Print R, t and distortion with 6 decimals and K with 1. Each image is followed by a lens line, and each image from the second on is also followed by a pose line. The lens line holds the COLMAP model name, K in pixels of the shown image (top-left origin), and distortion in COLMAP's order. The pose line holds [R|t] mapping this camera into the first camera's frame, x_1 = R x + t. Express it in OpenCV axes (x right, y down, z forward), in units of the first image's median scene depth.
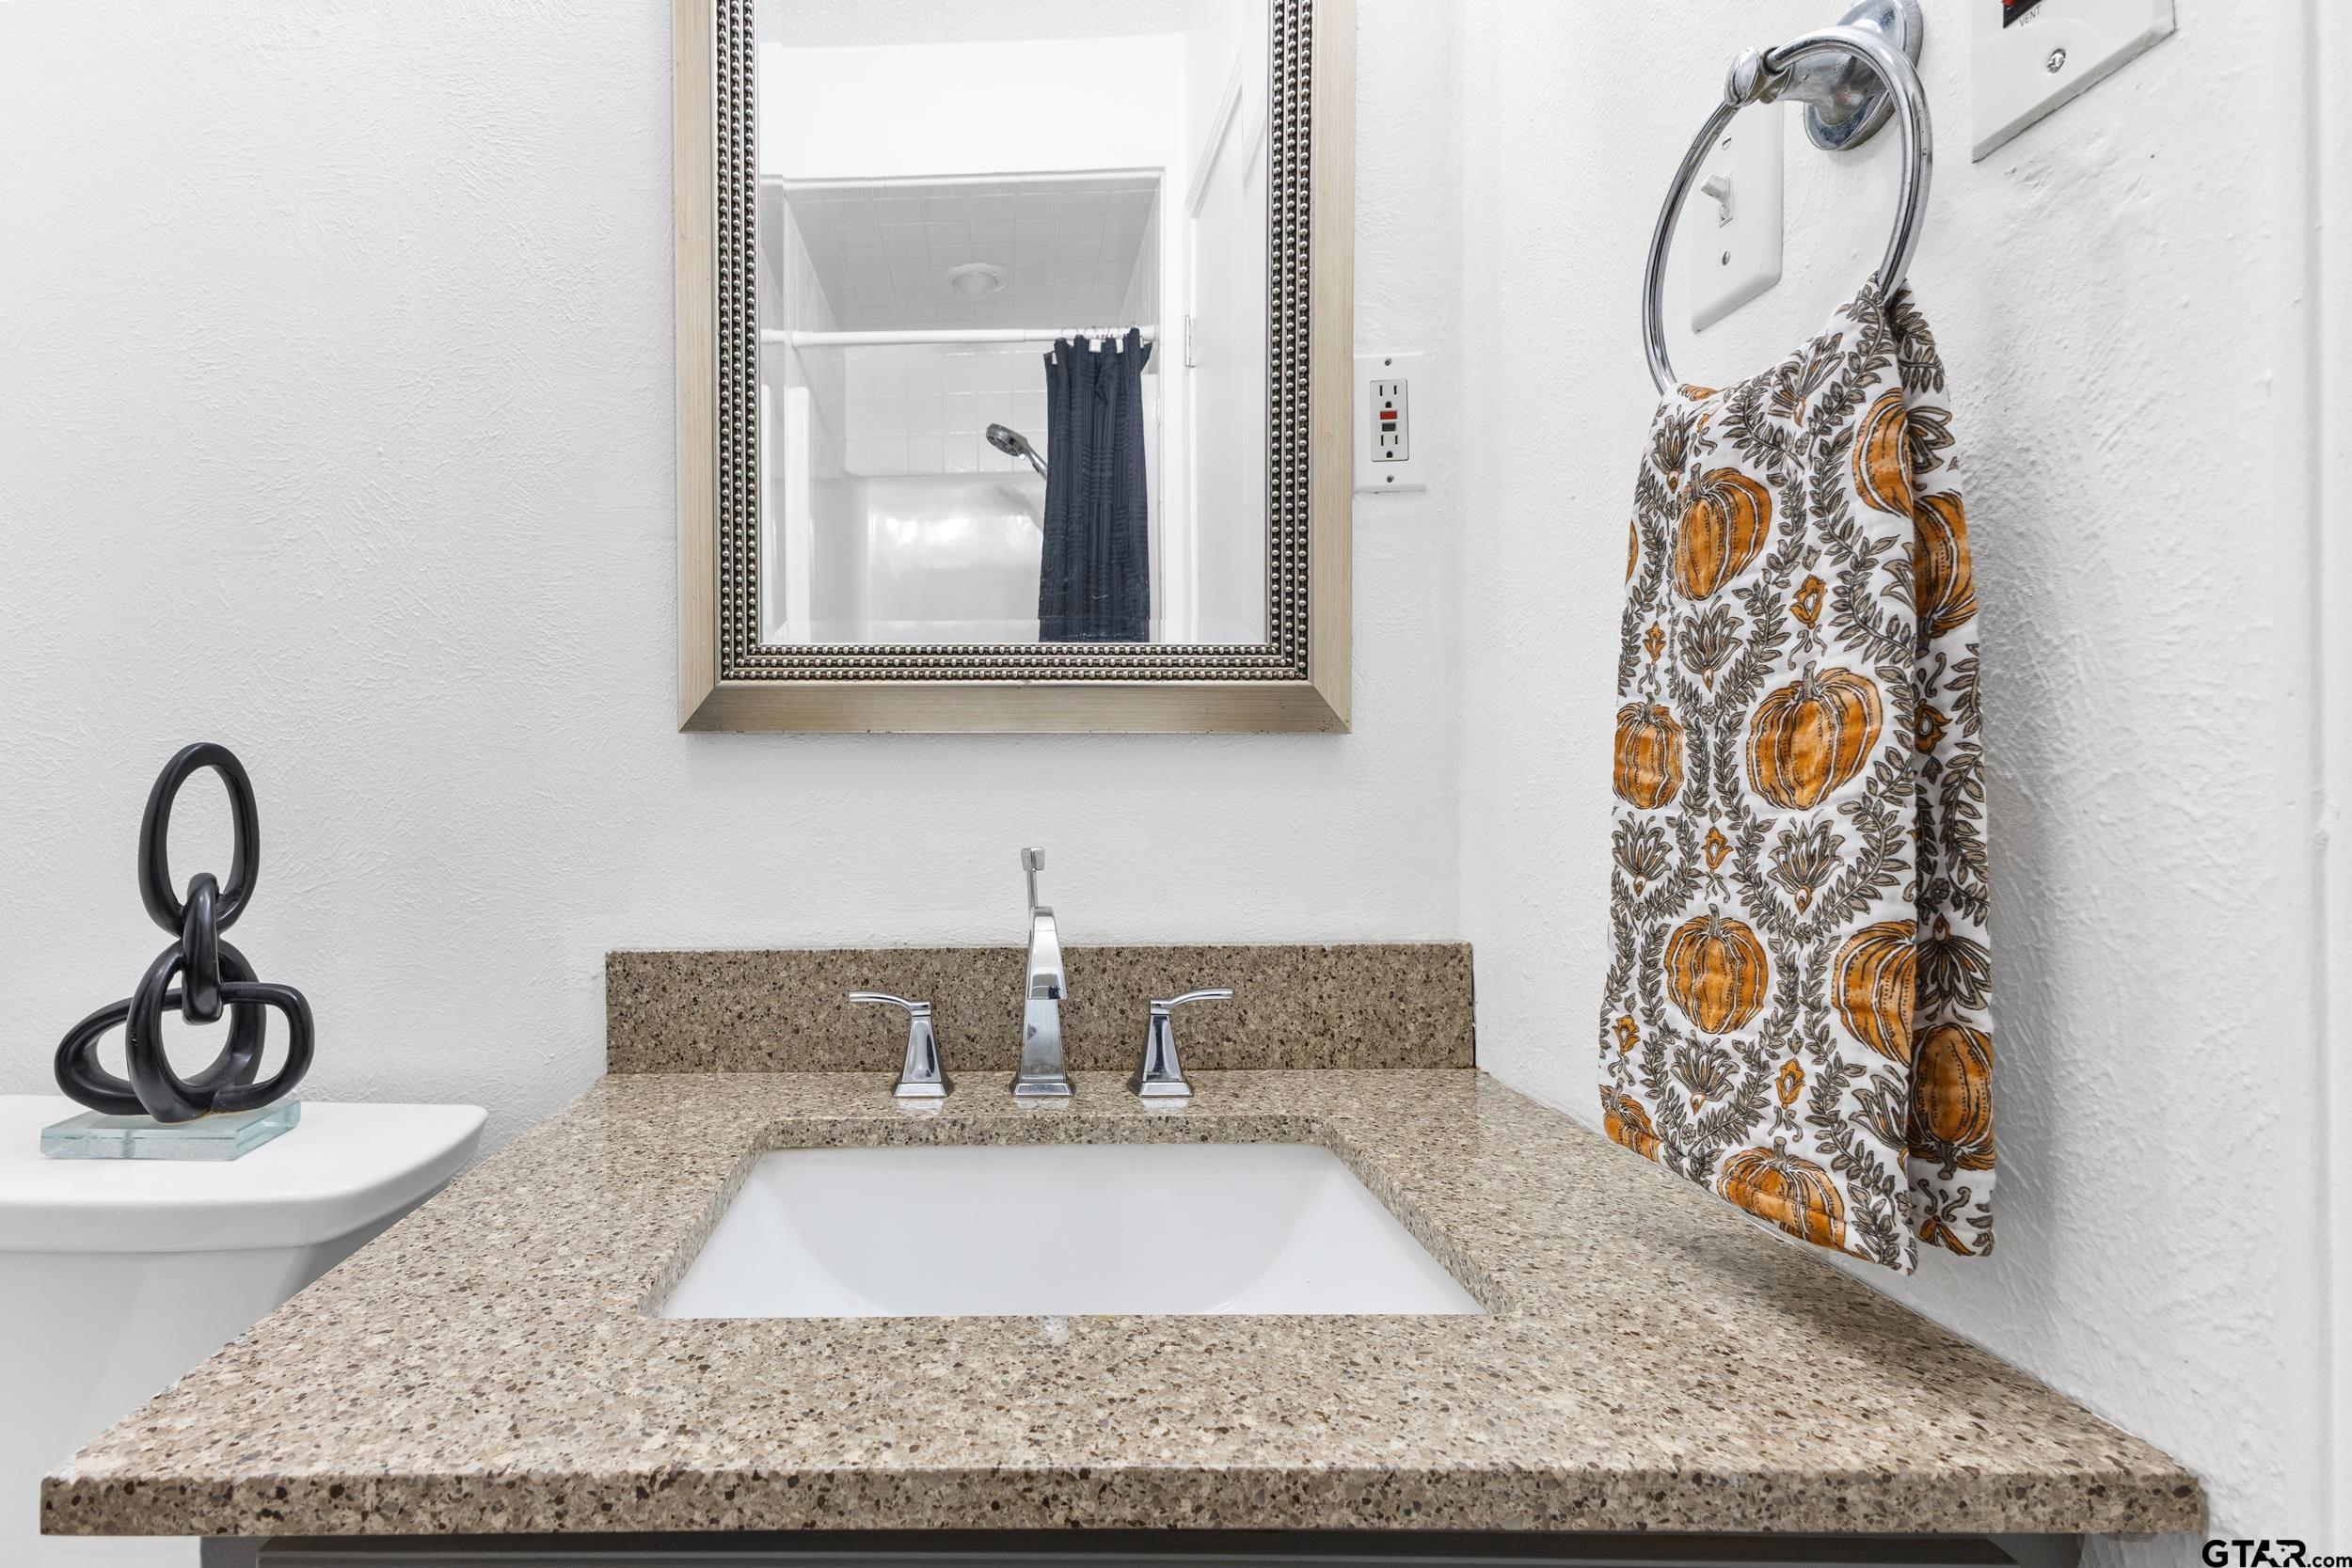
lens RADIAL K [[1149.8, 0, 1176.0], [0, 1149.8, 784.0], [0, 0, 1]] dist [0.013846, -0.000866]
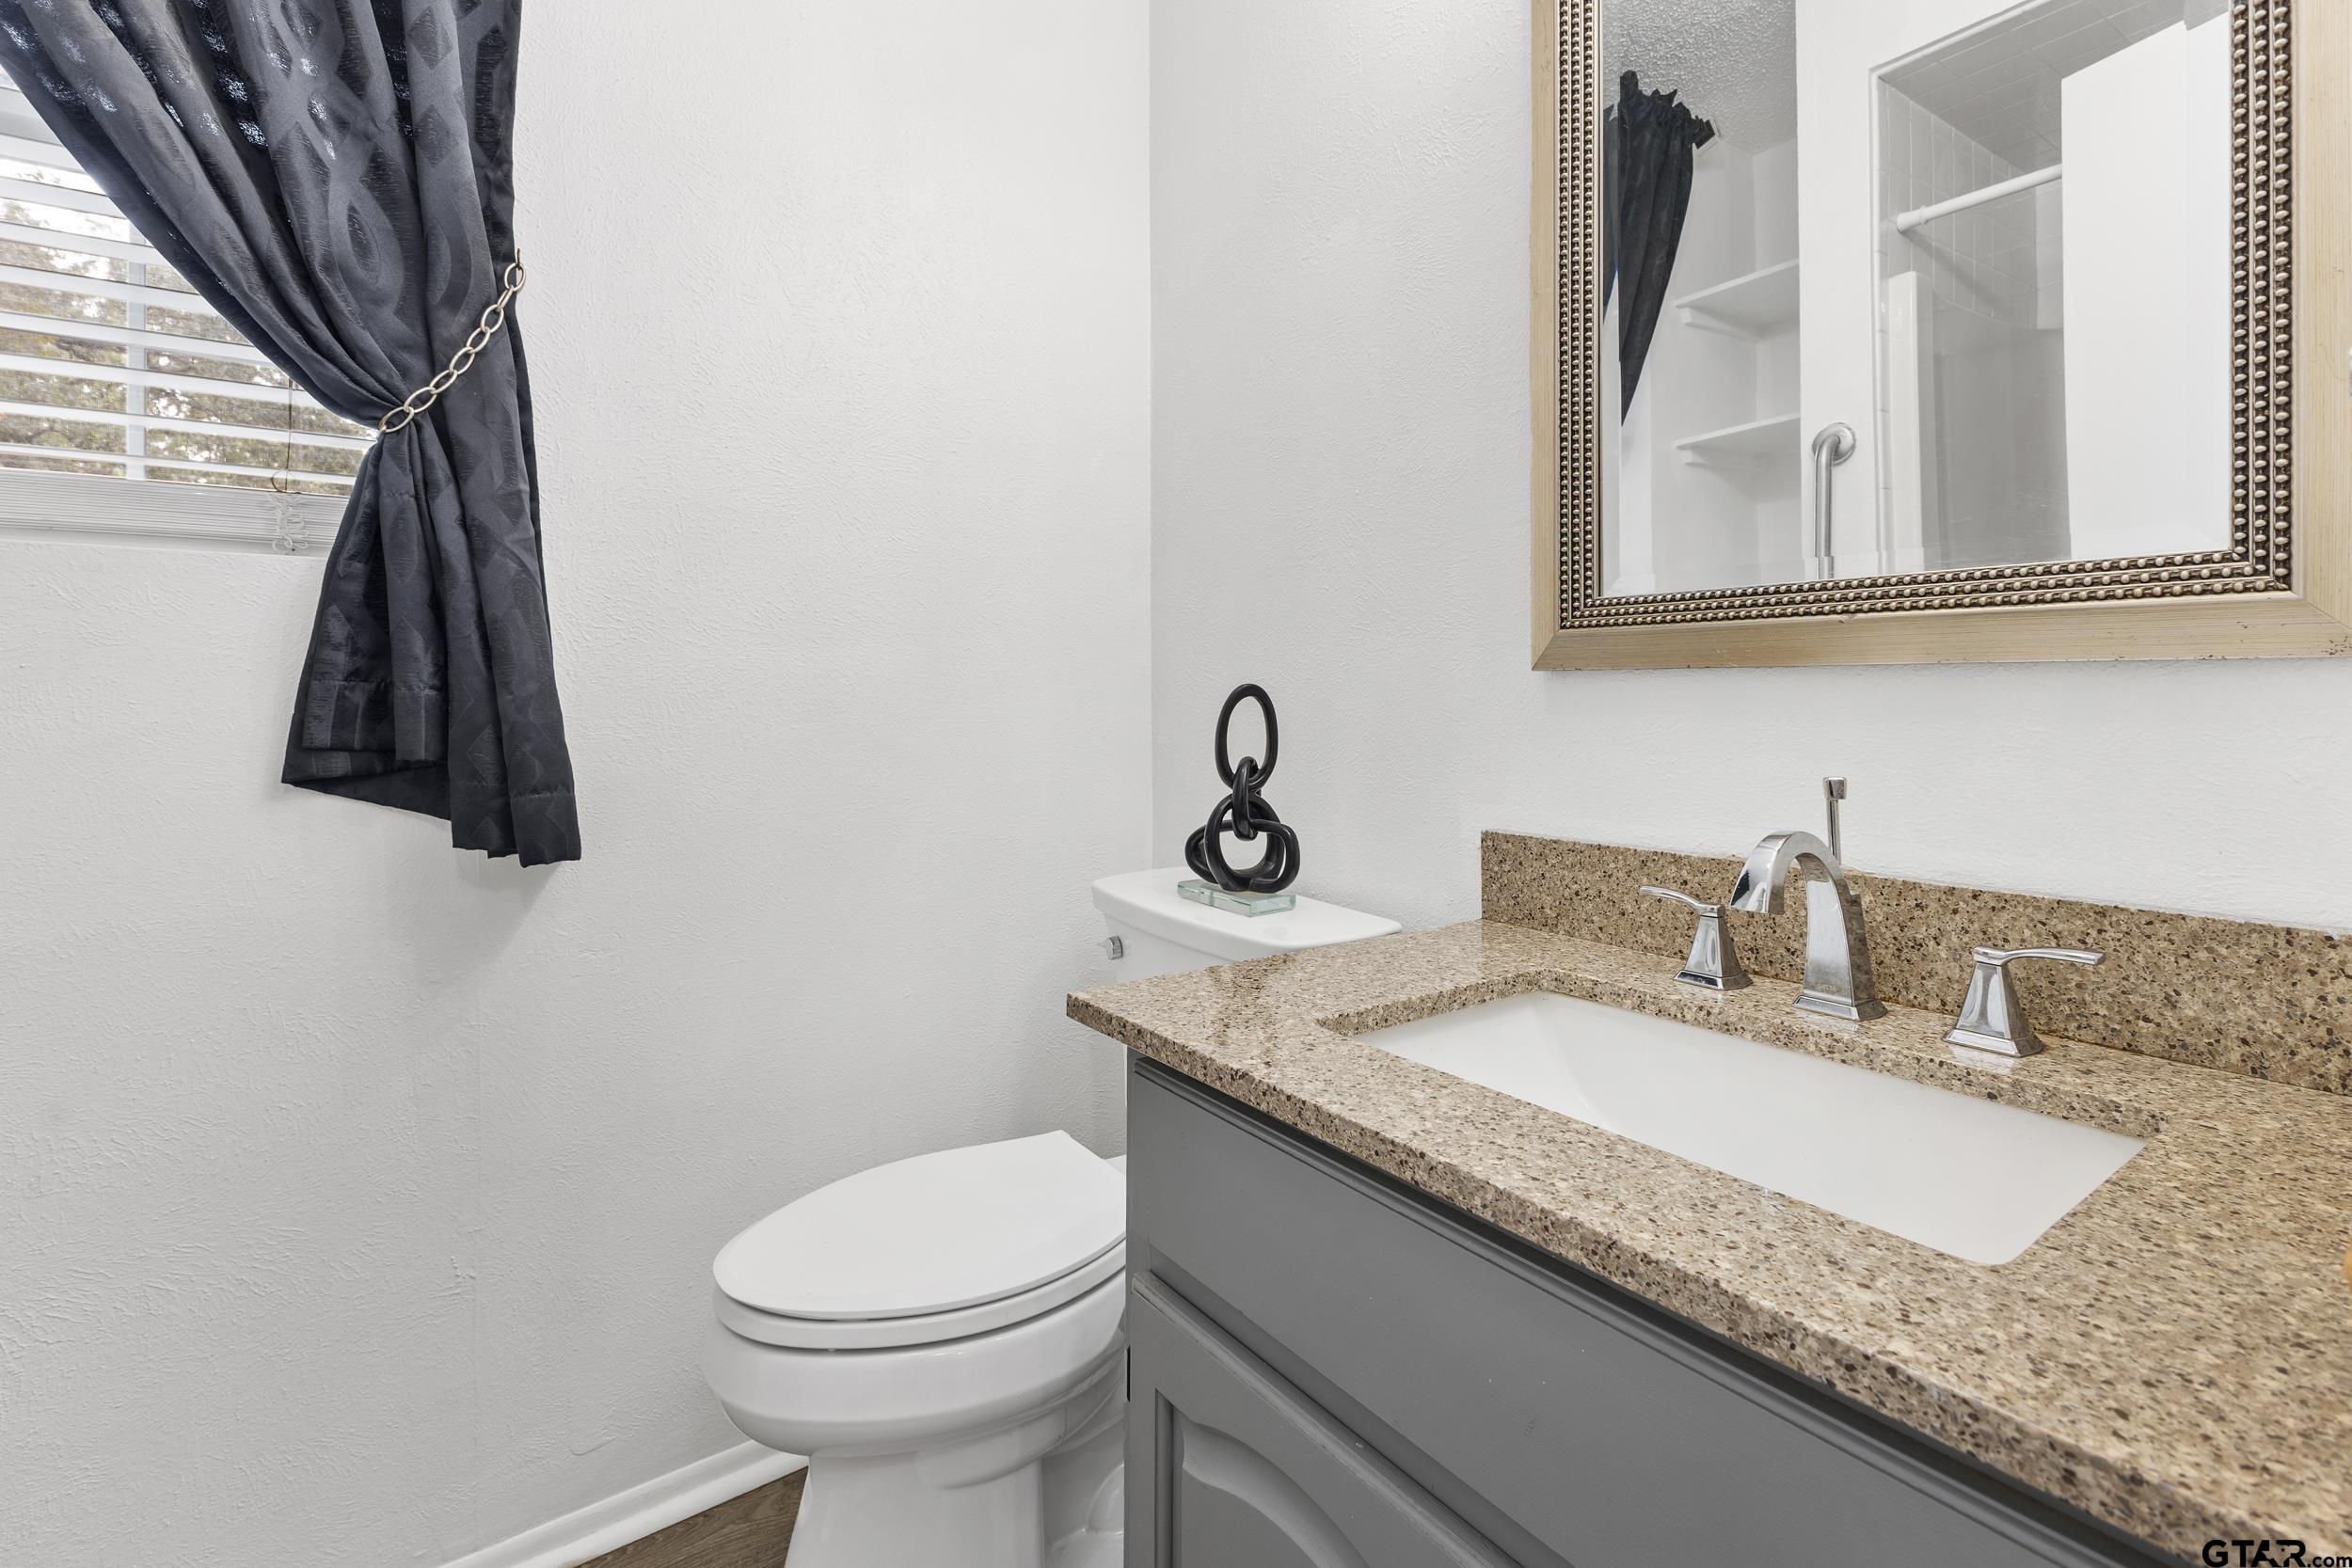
lens RADIAL K [[1043.2, 0, 1169.3], [0, 1043.2, 700.8], [0, 0, 1]] dist [0.000636, 0.000424]
pose [[0.607833, 0.013120, -0.793956, 0.384258], [-0.010557, 0.999909, 0.008441, -0.022893], [0.793994, 0.003251, 0.607916, -0.079304]]
